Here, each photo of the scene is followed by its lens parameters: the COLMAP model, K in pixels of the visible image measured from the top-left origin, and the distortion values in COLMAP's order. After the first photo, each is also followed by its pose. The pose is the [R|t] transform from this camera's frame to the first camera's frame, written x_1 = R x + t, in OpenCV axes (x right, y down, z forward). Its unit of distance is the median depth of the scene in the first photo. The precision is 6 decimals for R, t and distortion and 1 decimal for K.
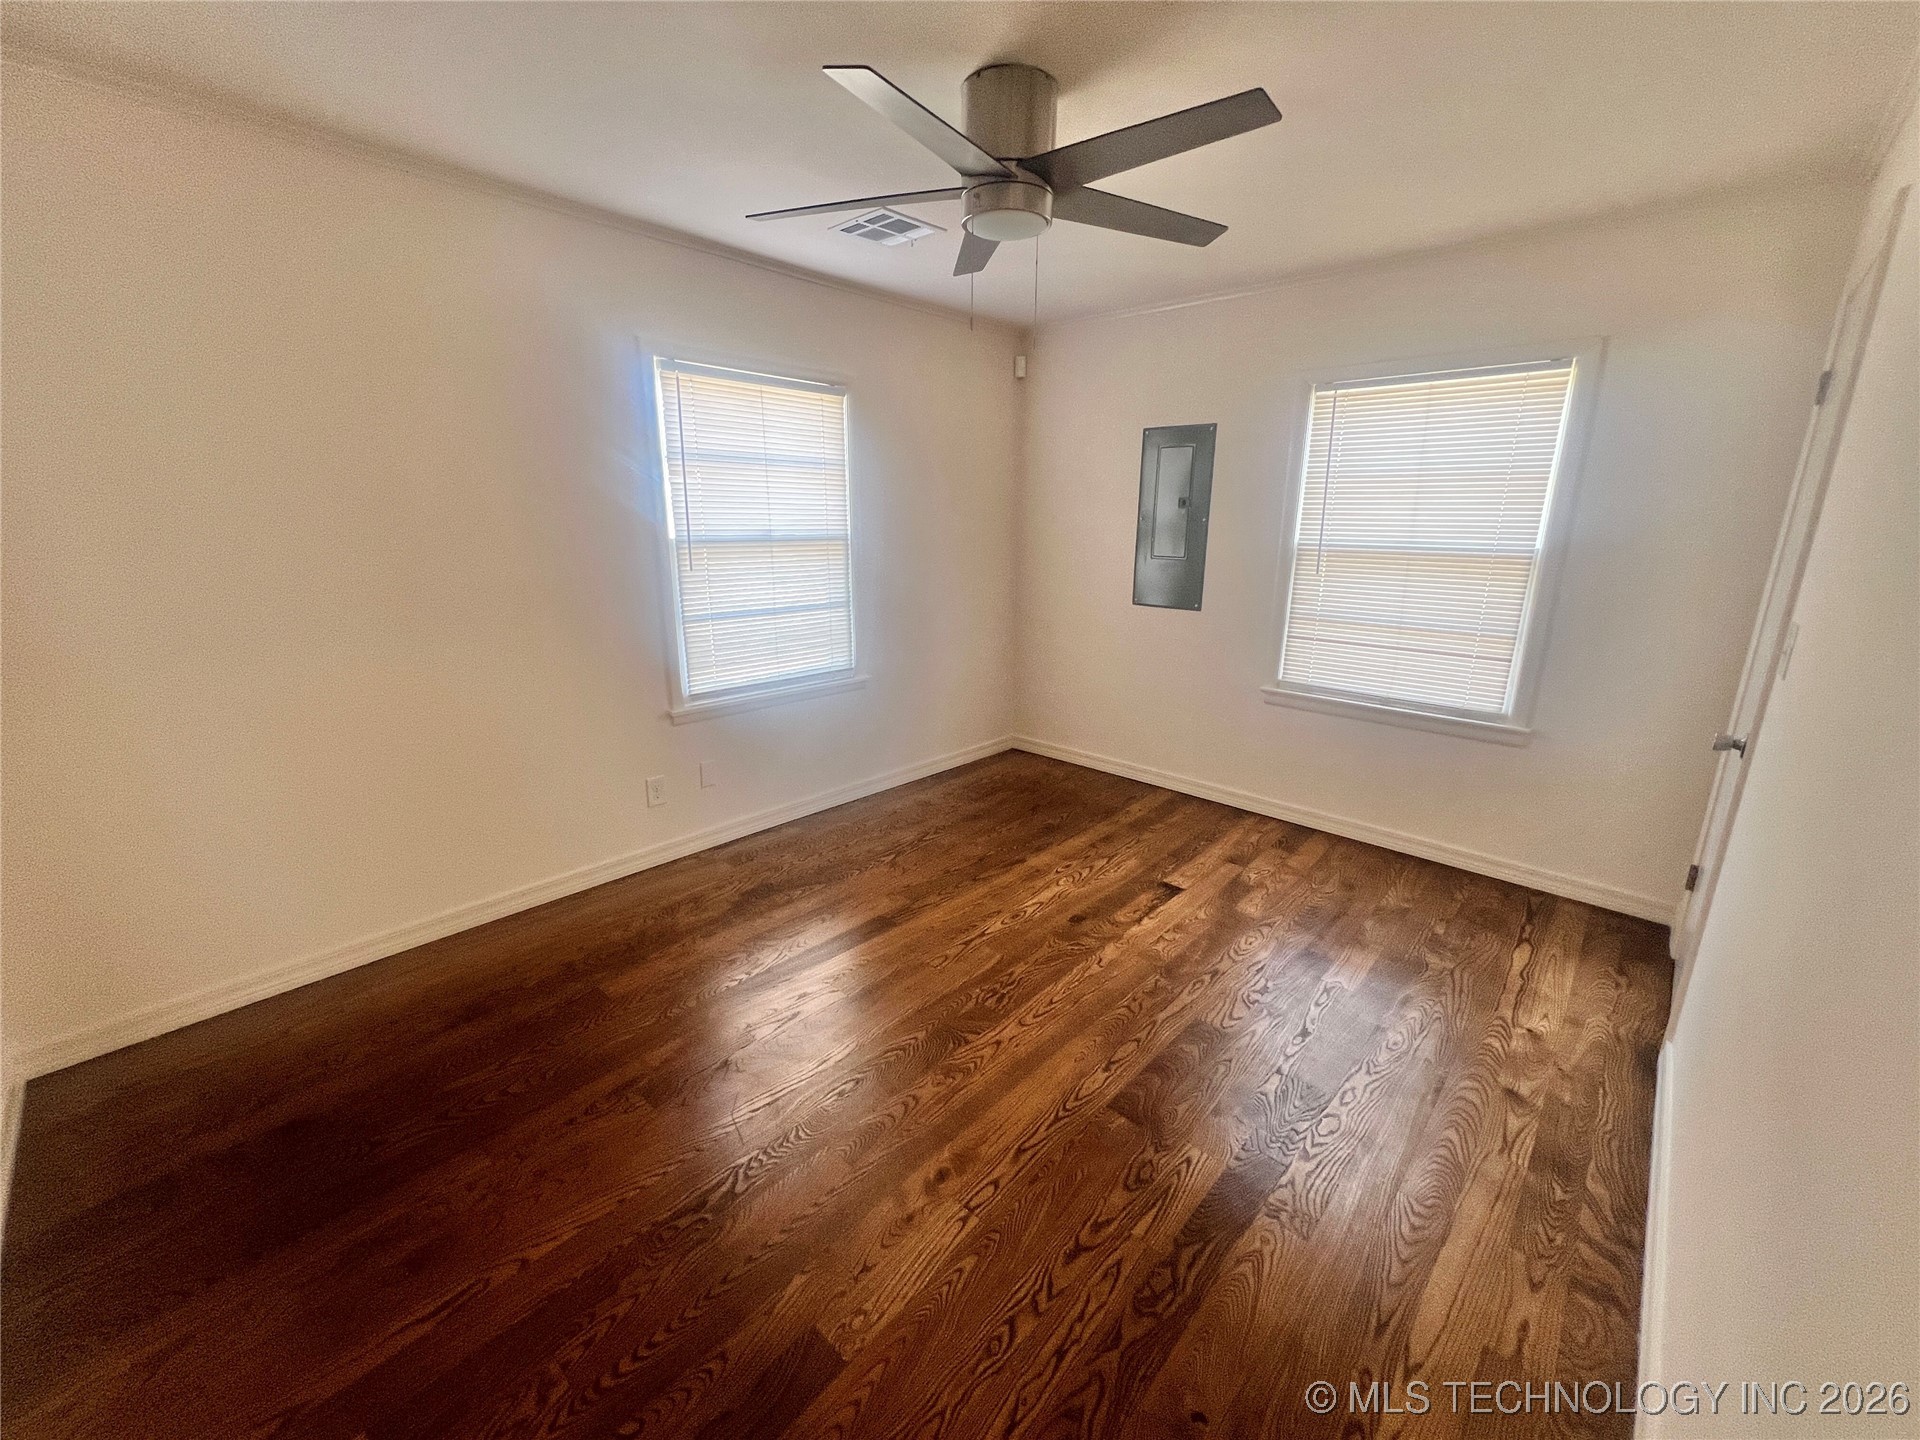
lens RADIAL K [[765.6, 0, 941.9], [0, 765.6, 718.3], [0, 0, 1]] dist [-0.003684, 0.001199]
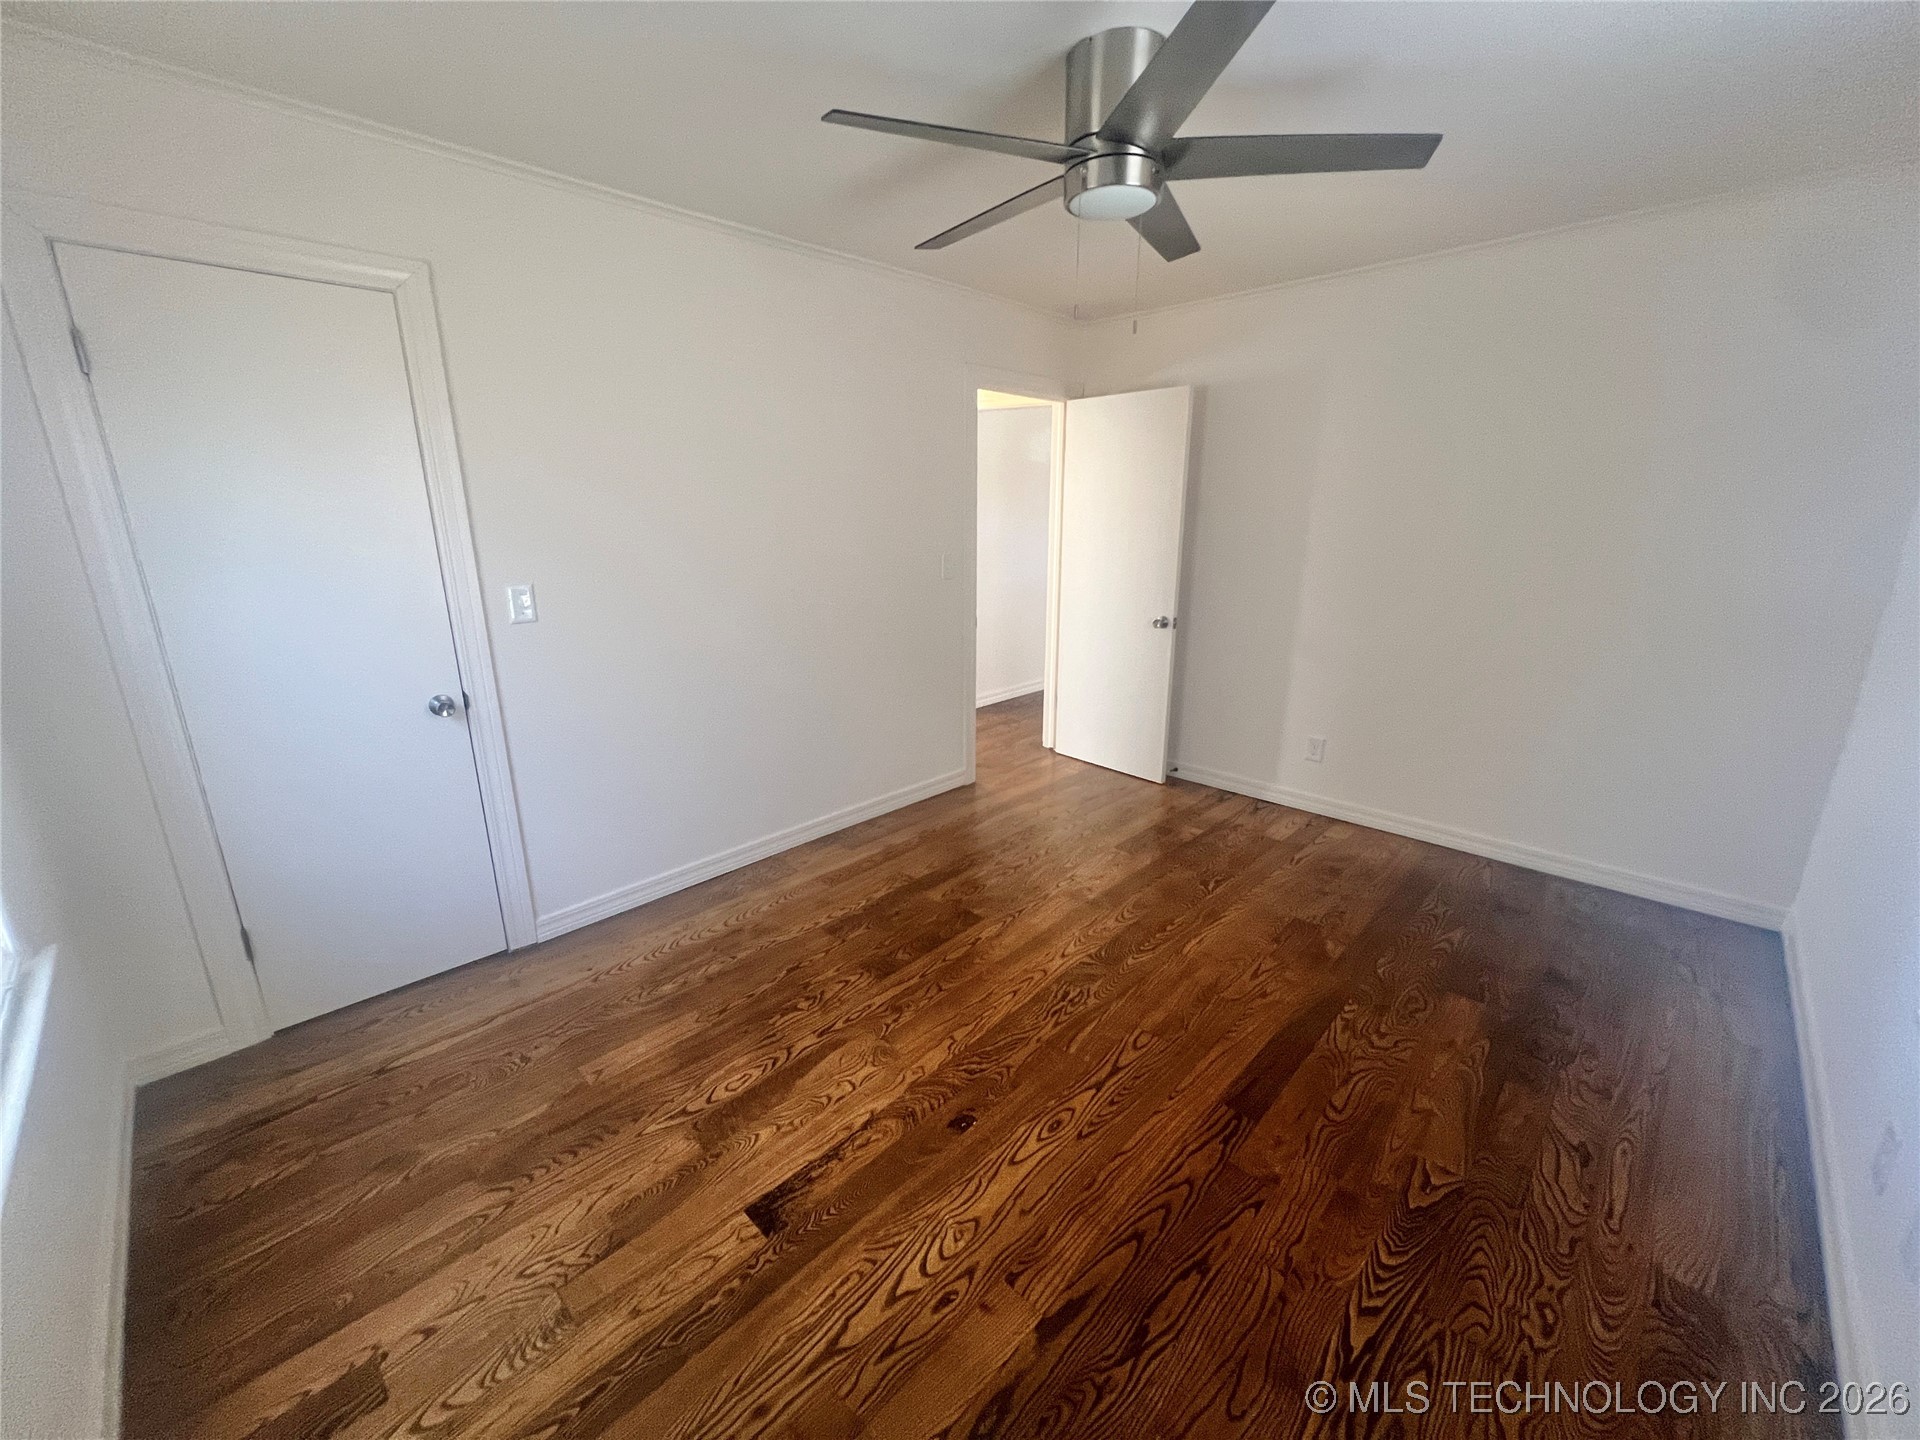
lens RADIAL K [[765.6, 0, 951.9], [0, 765.6, 713.1], [0, 0, 1]] dist [-0.003684, 0.001199]
pose [[-0.999925, -0.009497, 0.007747, 0.194204], [-0.004161, 0.857580, 0.514334, -0.409062], [-0.011528, 0.514263, -0.857555, 1.470904]]
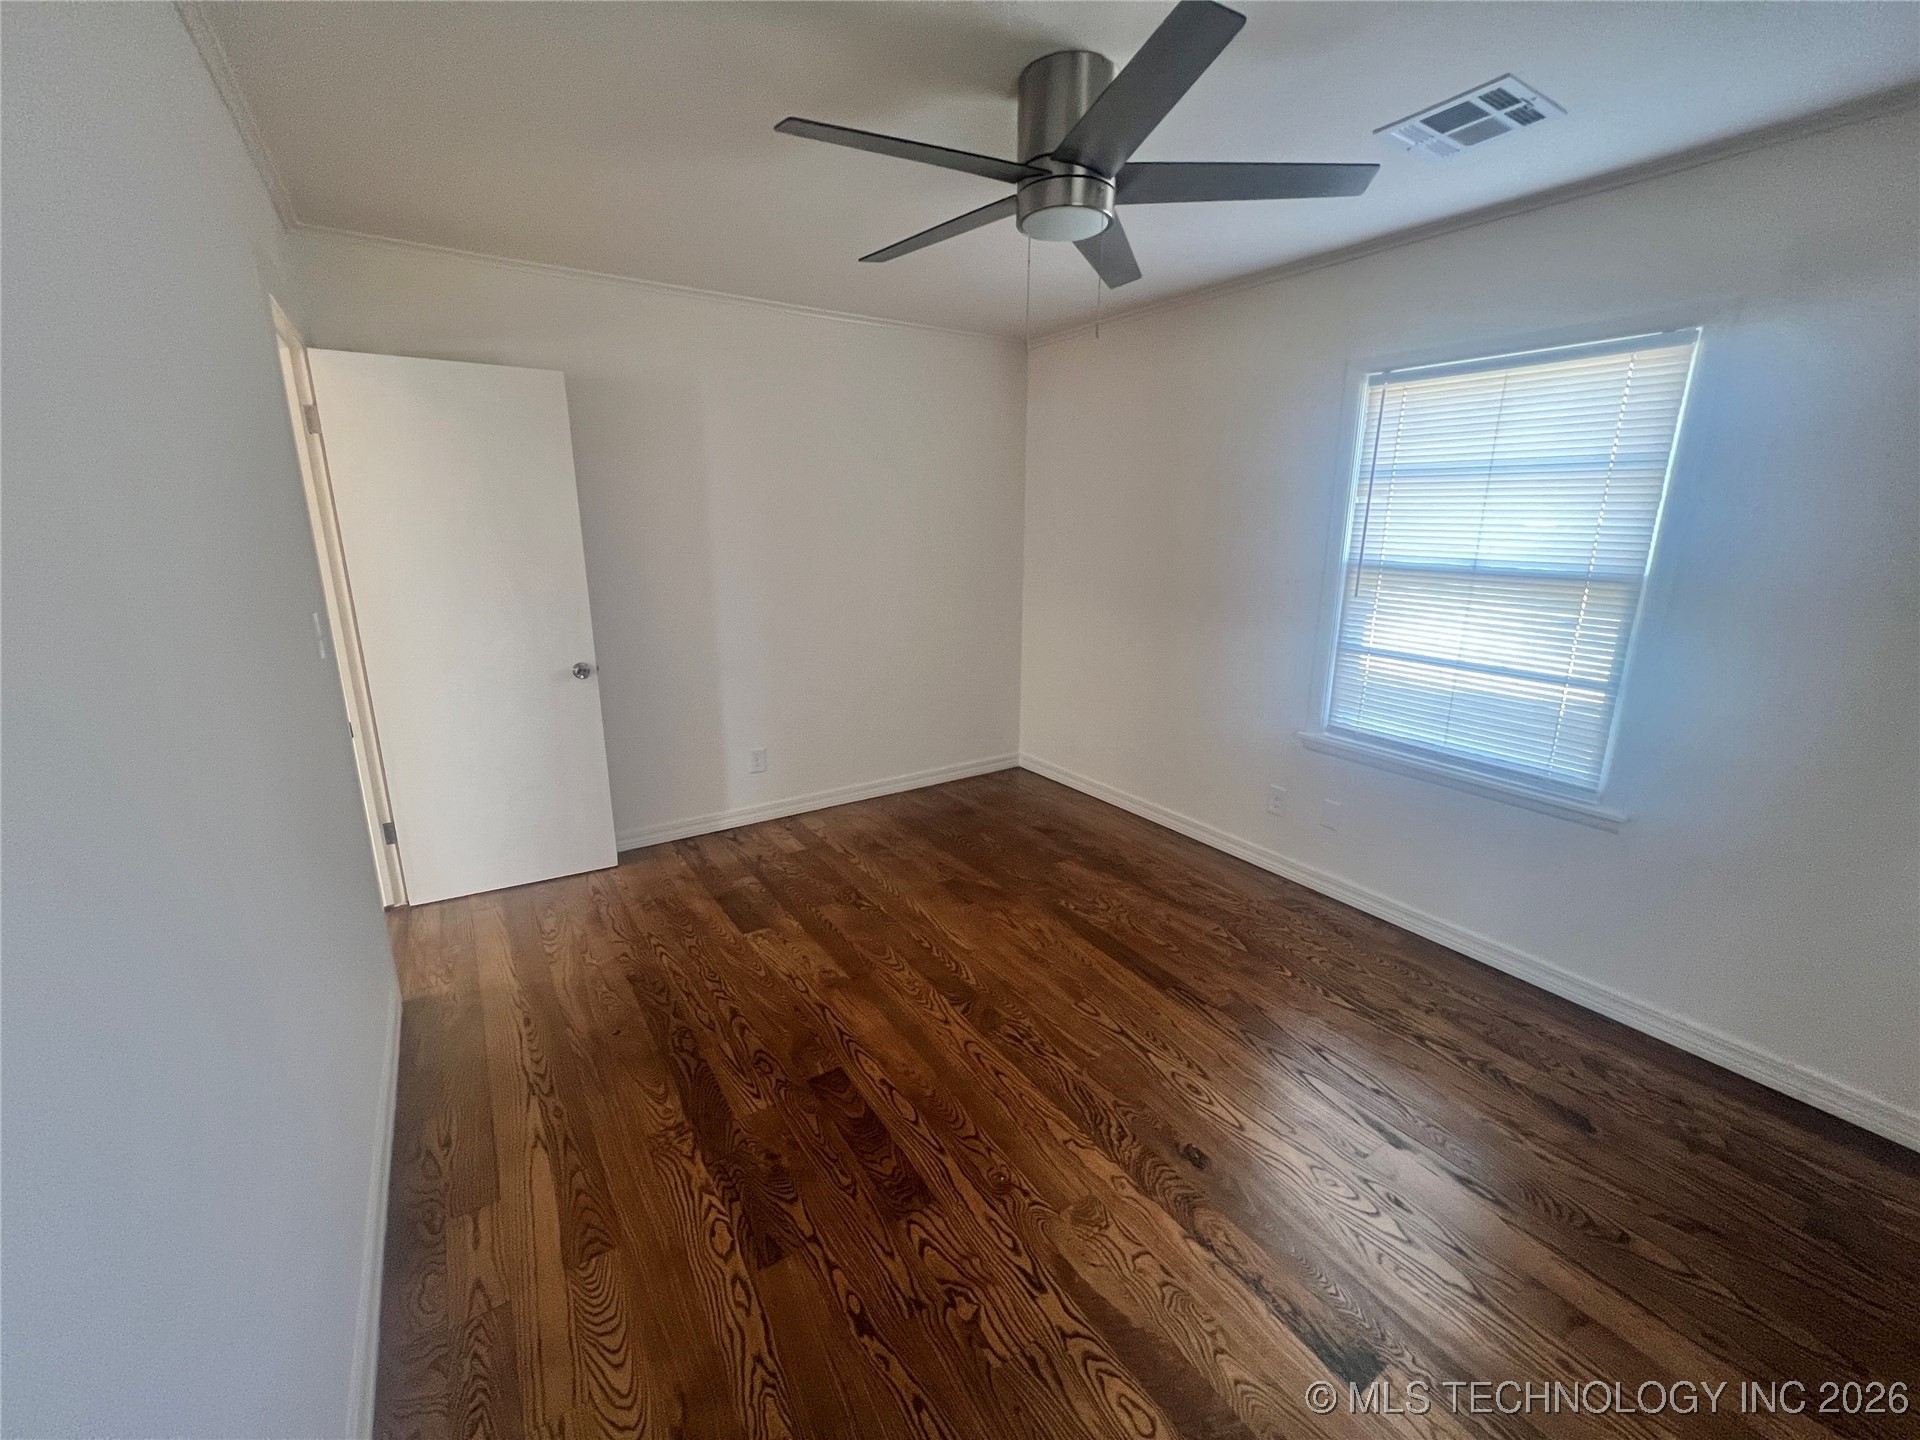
lens RADIAL K [[765.6, 0, 969.7], [0, 765.6, 713.6], [0, 0, 1]] dist [-0.003684, 0.001199]
pose [[-0.212964, 0.225237, -0.950744, 0.791320], [-0.270717, 0.921367, 0.278917, -0.222984], [0.938807, 0.316781, -0.135242, 0.837194]]
